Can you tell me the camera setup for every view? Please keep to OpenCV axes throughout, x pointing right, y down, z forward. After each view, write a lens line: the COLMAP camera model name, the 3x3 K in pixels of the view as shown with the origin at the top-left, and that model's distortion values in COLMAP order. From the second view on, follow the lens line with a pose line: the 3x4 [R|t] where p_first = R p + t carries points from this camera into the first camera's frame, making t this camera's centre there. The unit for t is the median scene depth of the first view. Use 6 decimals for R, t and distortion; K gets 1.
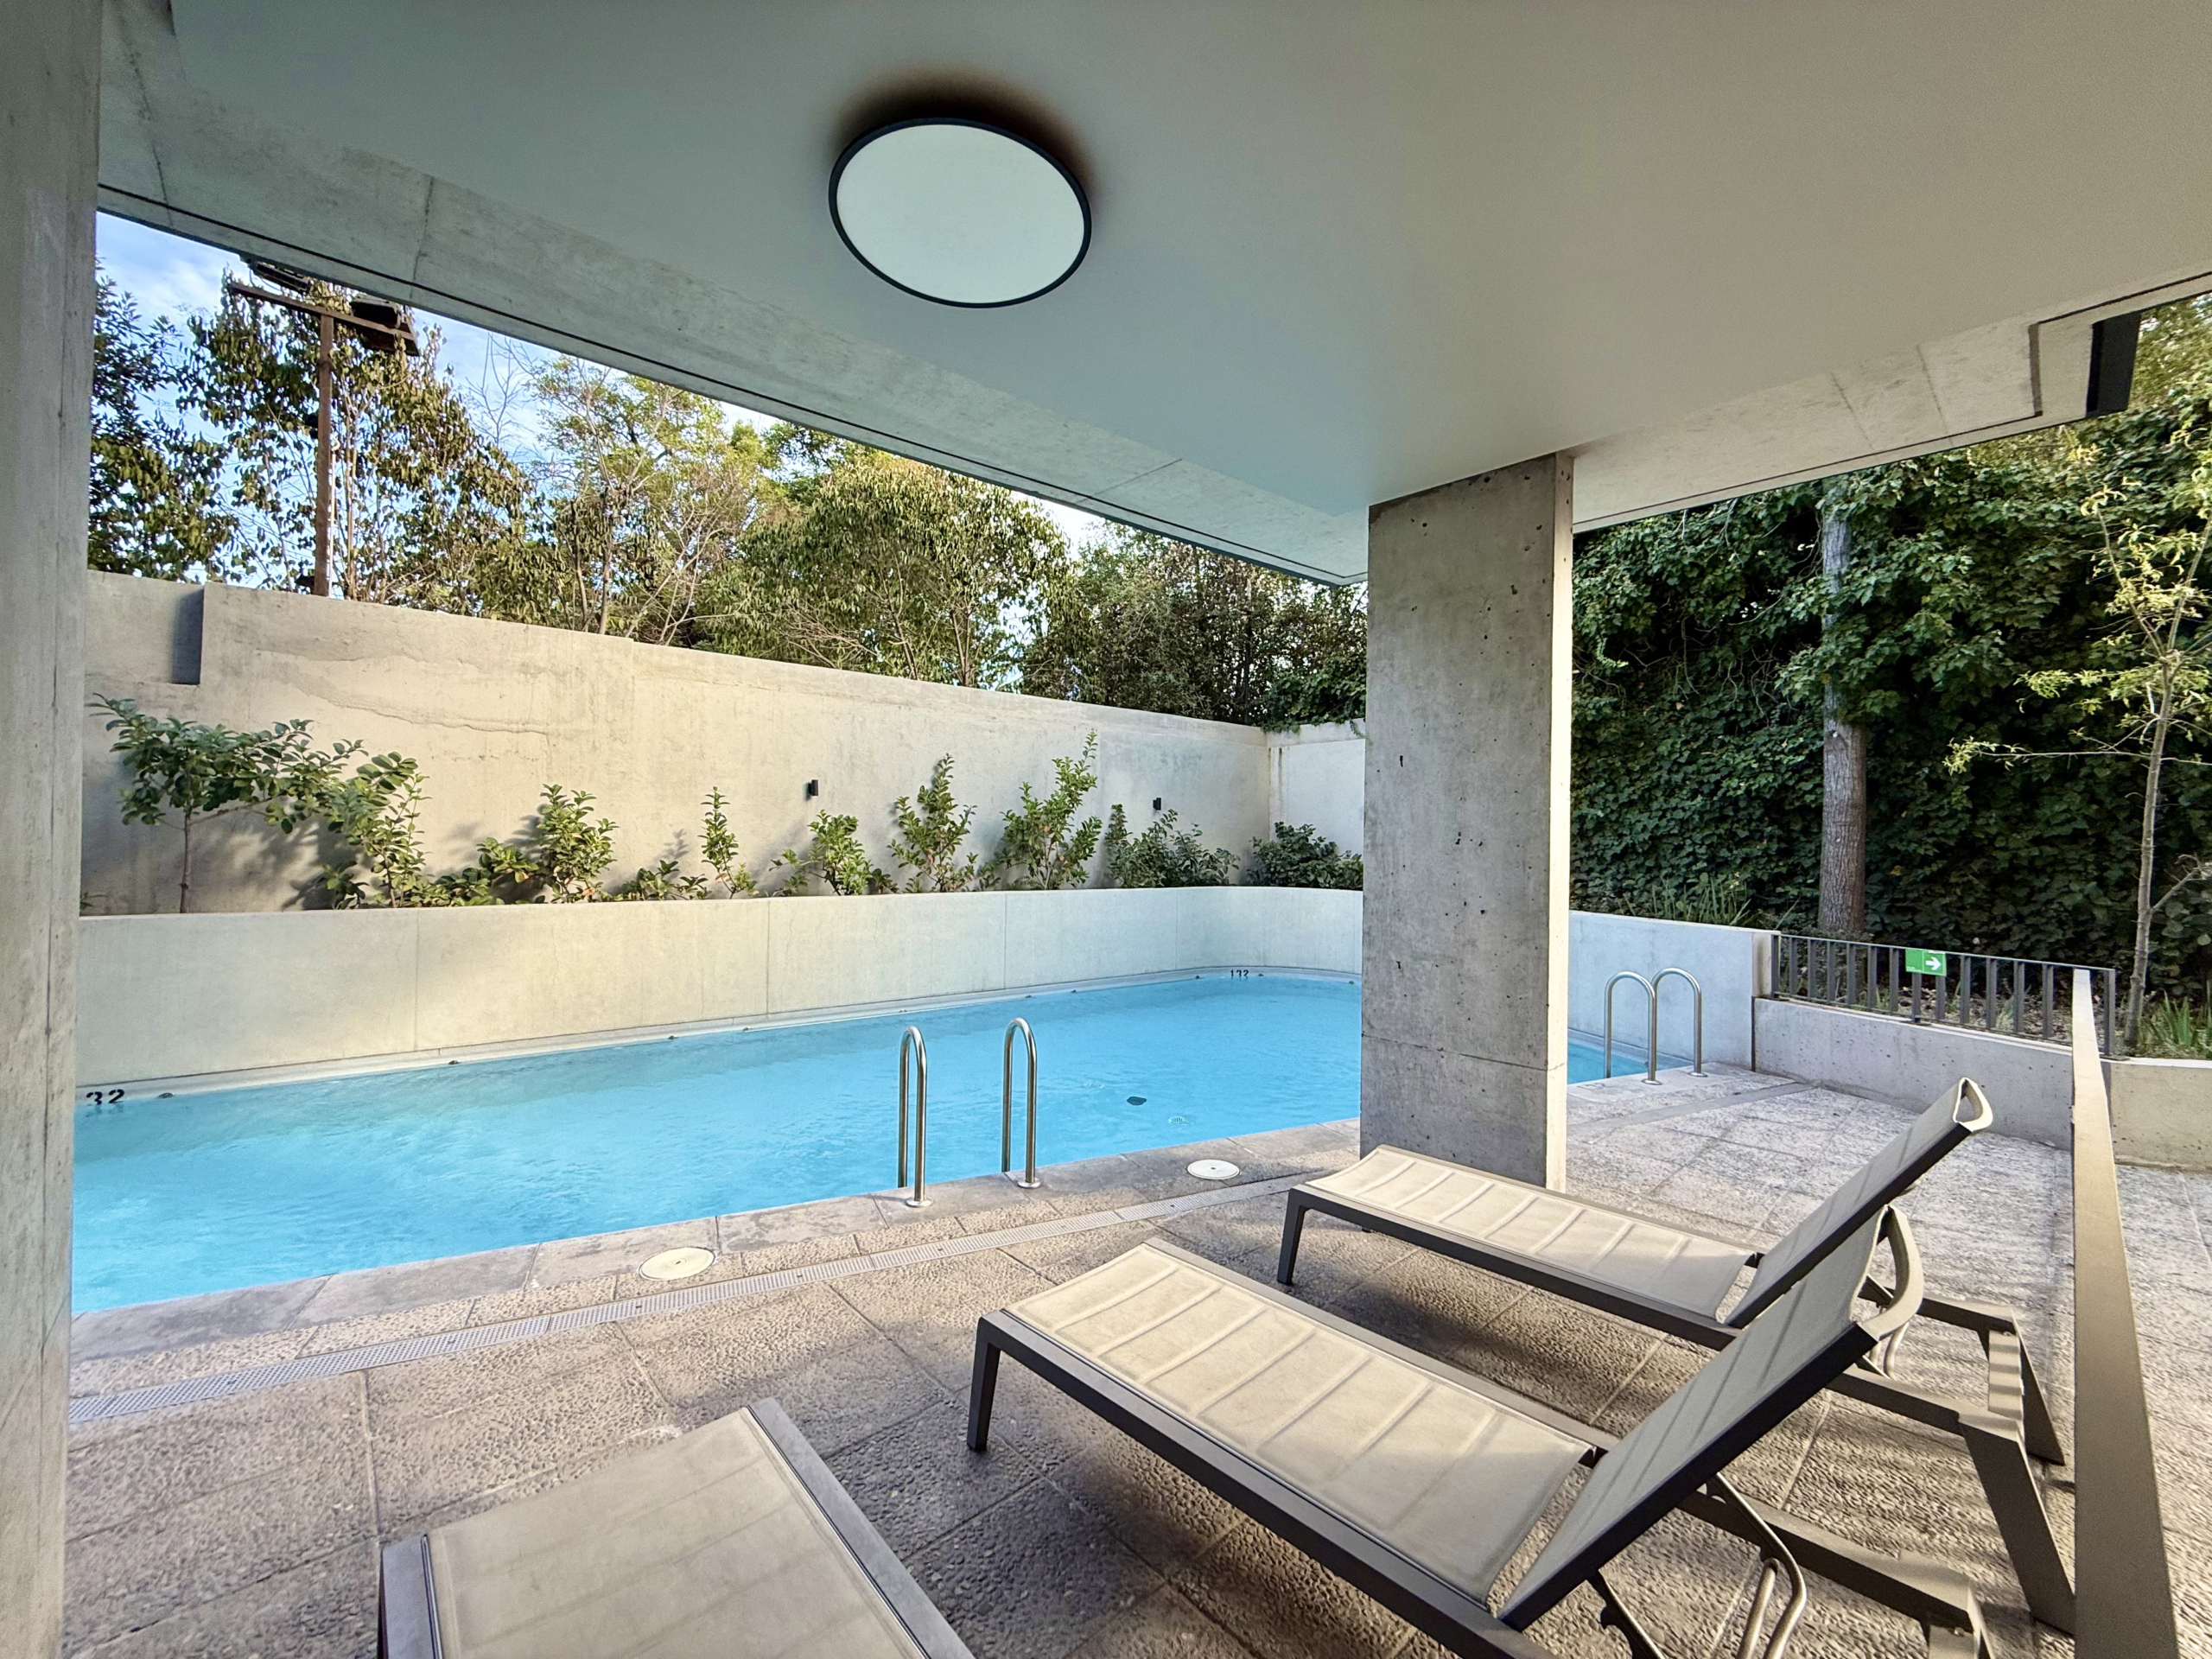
lens RADIAL K [[878.7, 0, 1099.5], [0, 878.7, 823.4], [0, 0, 1]] dist [0.000706, -0.000102]
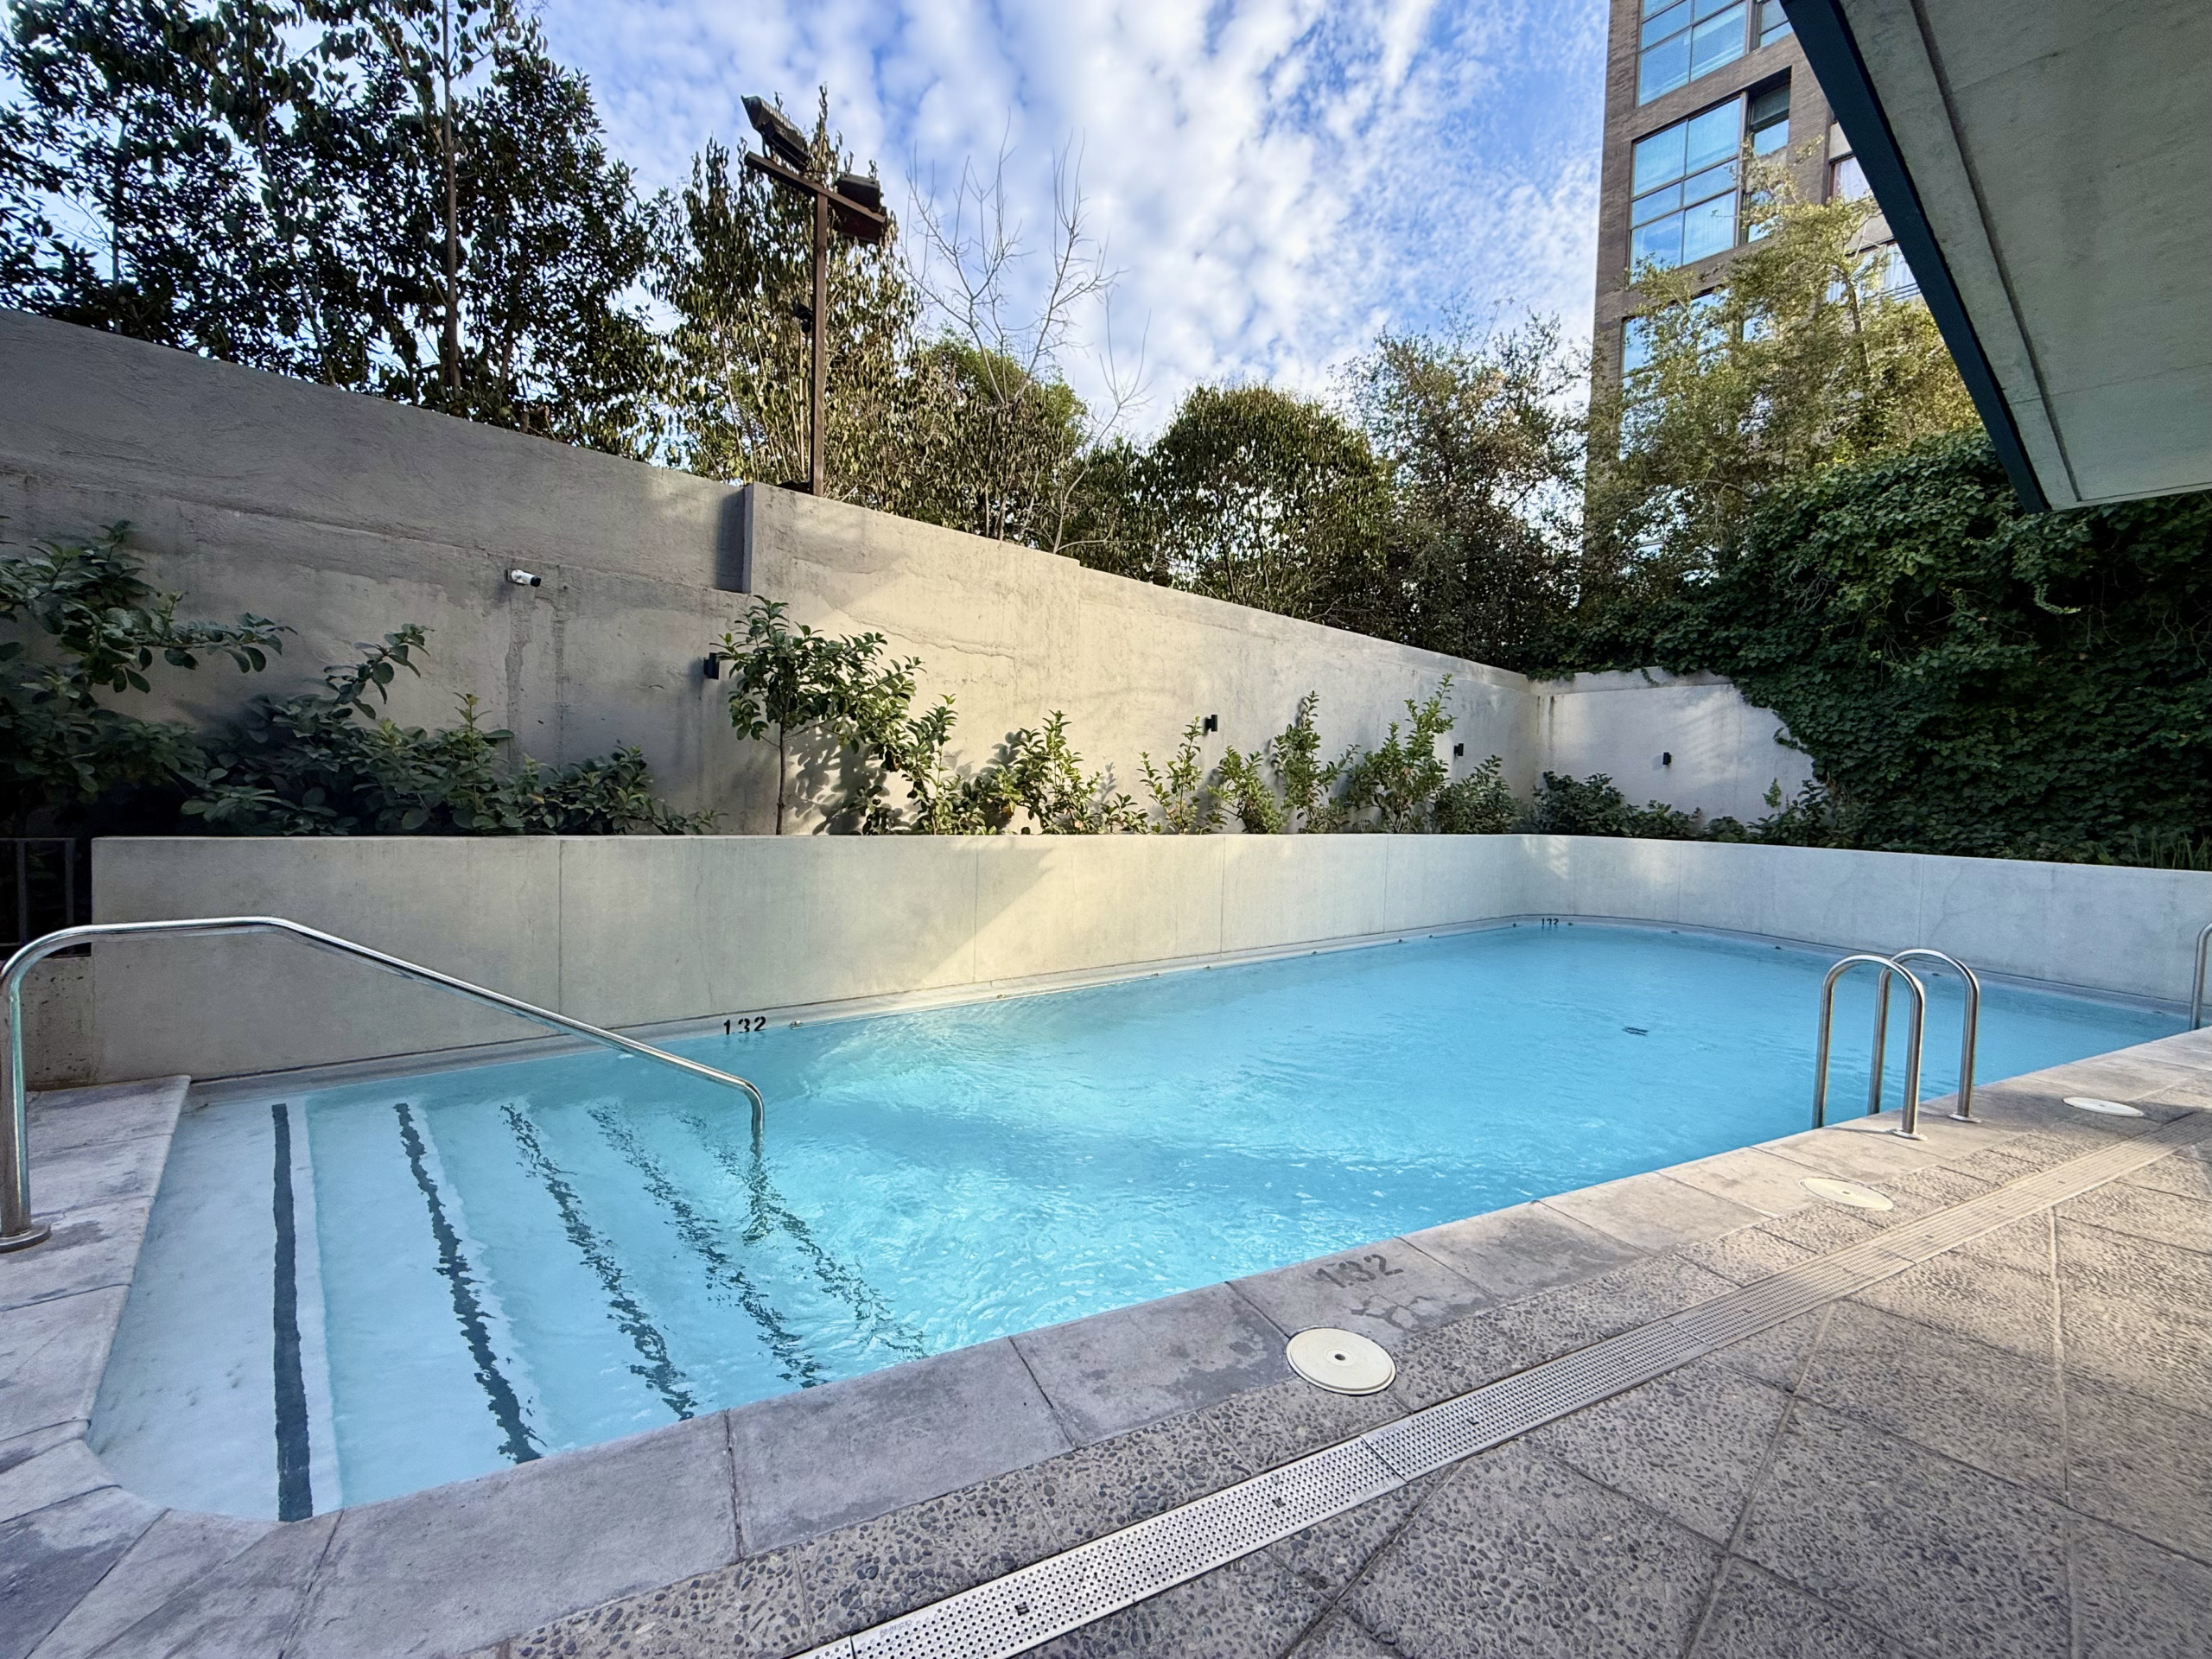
lens RADIAL K [[878.7, 0, 1099.5], [0, 878.7, 823.4], [0, 0, 1]] dist [0.000706, -0.000102]
pose [[0.999599, 0.016439, 0.023041, -0.552707], [-0.017575, 0.998593, 0.050023, 0.027790], [-0.022186, -0.050408, 0.998482, 0.036143]]
